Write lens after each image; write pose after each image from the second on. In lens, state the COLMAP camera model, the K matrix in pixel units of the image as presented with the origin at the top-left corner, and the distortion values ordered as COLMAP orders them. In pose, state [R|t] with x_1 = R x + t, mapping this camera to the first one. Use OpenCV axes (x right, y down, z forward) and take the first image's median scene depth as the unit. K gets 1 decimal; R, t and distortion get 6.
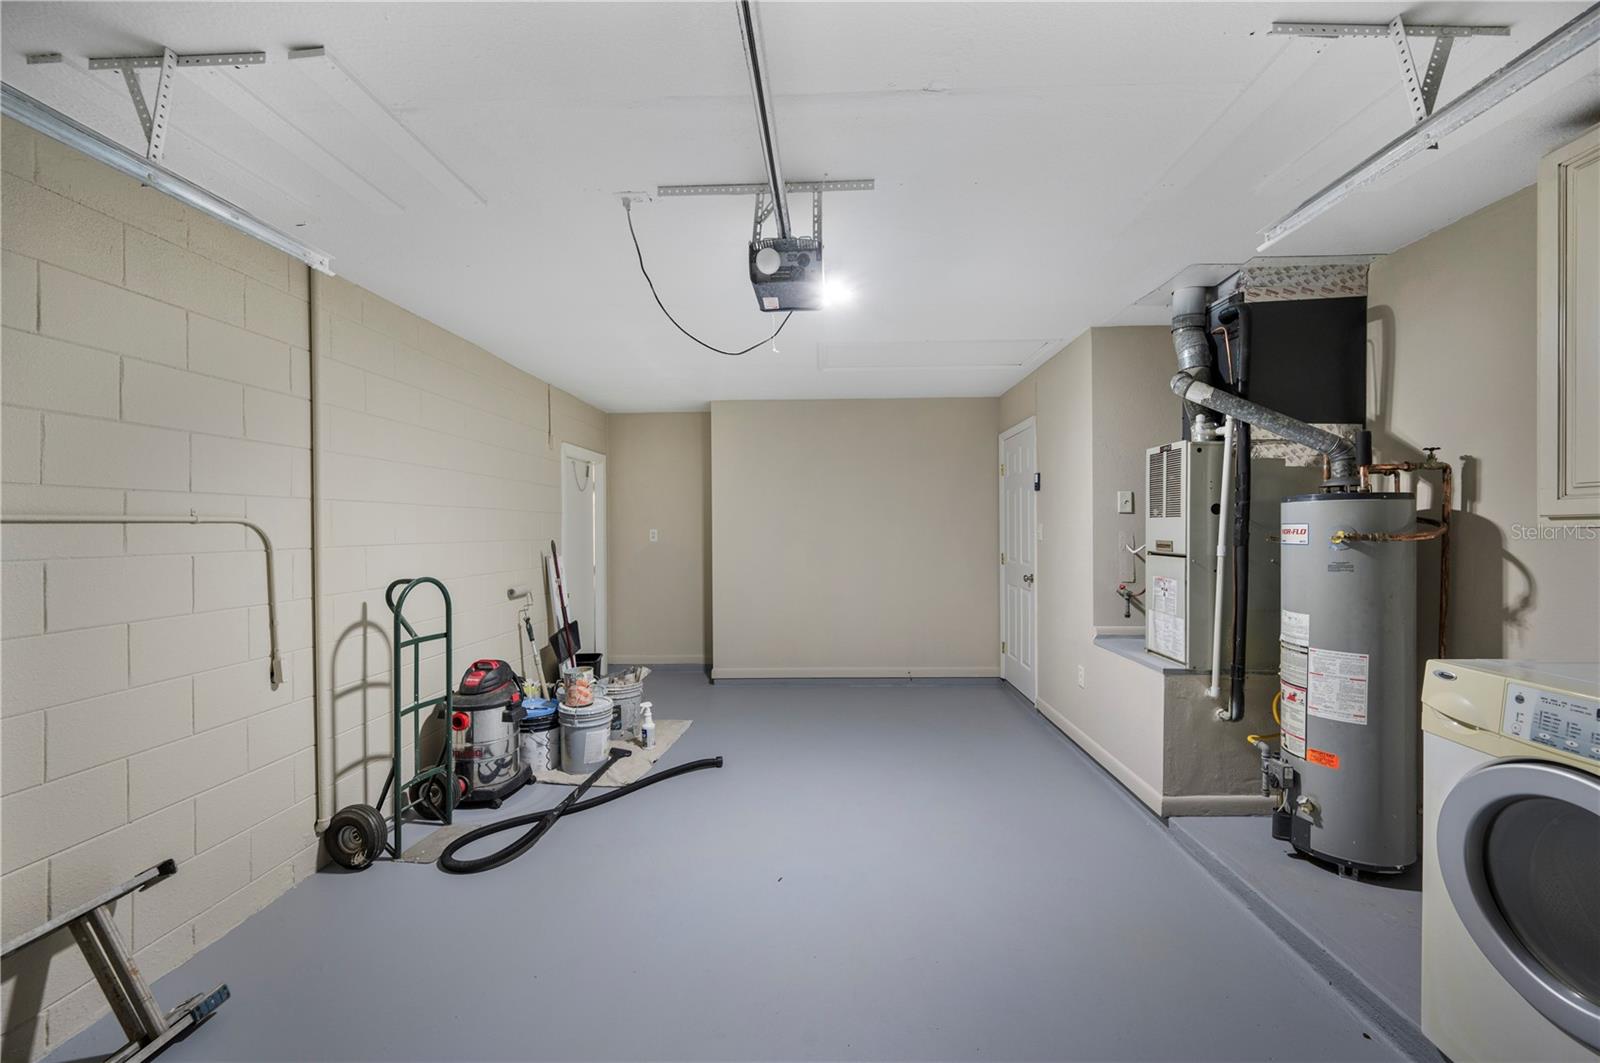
lens RADIAL K [[630.0, 0, 803.7], [0, 630.0, 529.5], [0, 0, 1]] dist [0.003177, -0.000159]
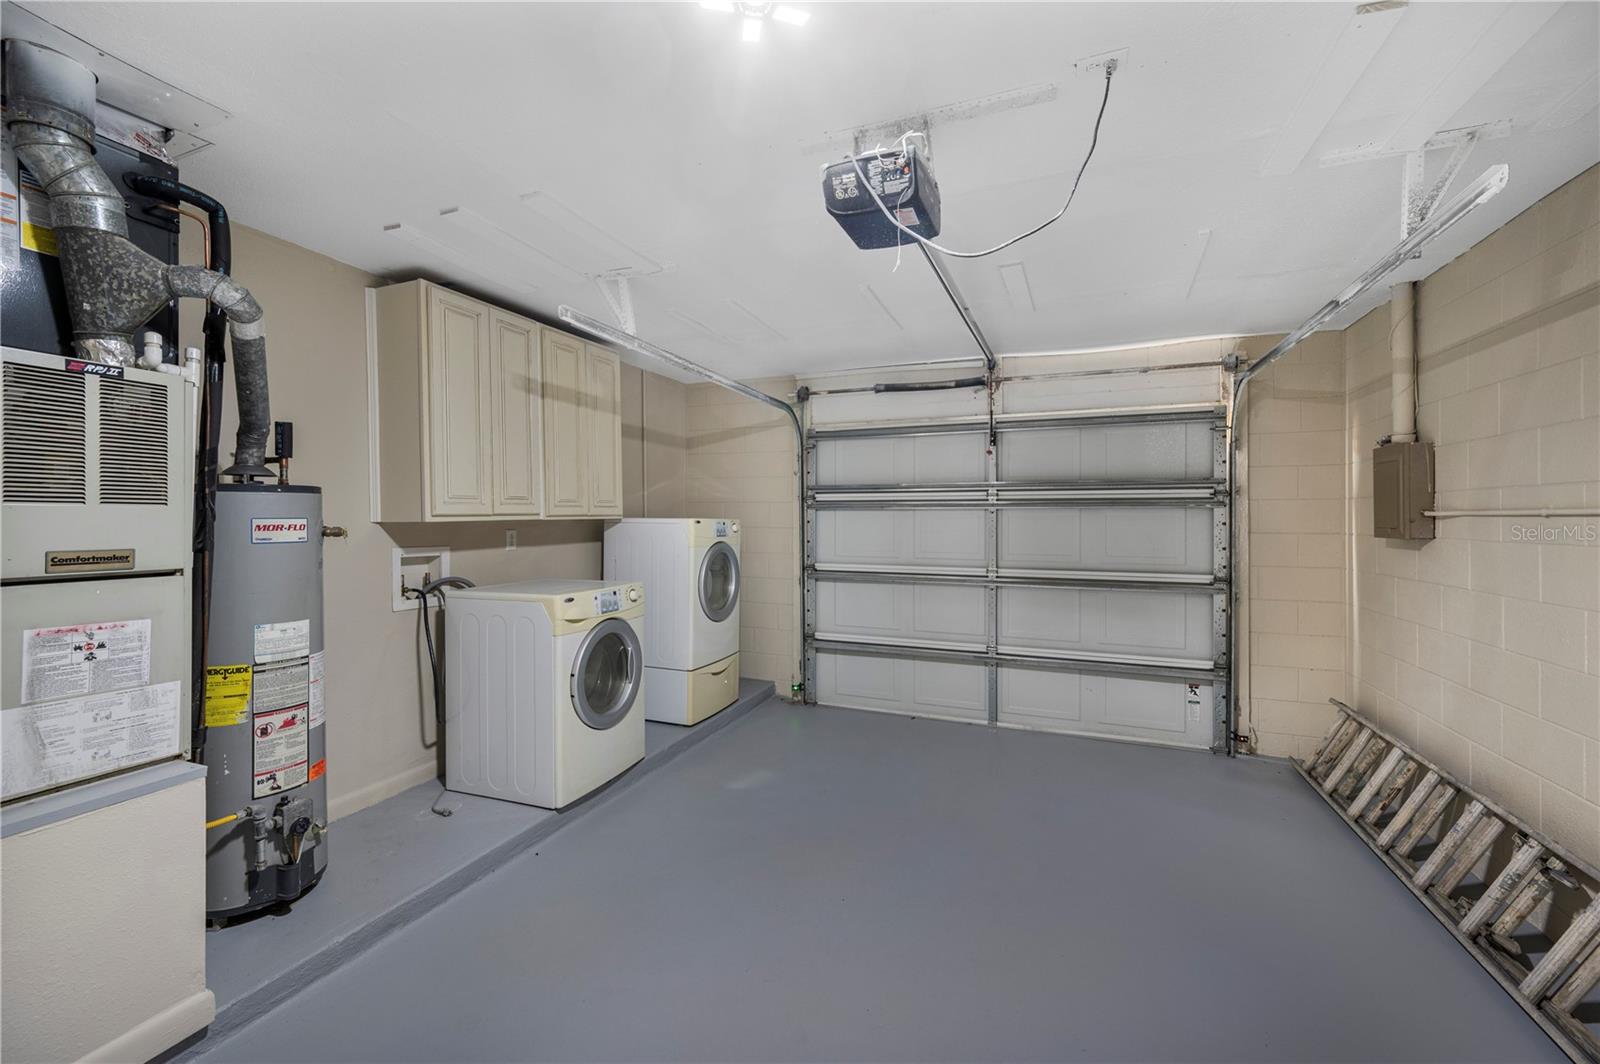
lens RADIAL K [[630.0, 0, 801.7], [0, 630.0, 523.2], [0, 0, 1]] dist [0.003177, -0.000159]
pose [[-0.938433, 0.004051, 0.345438, -0.170599], [0.008028, 0.999917, 0.010084, -0.005533], [-0.345368, 0.012236, -0.938388, 1.591014]]
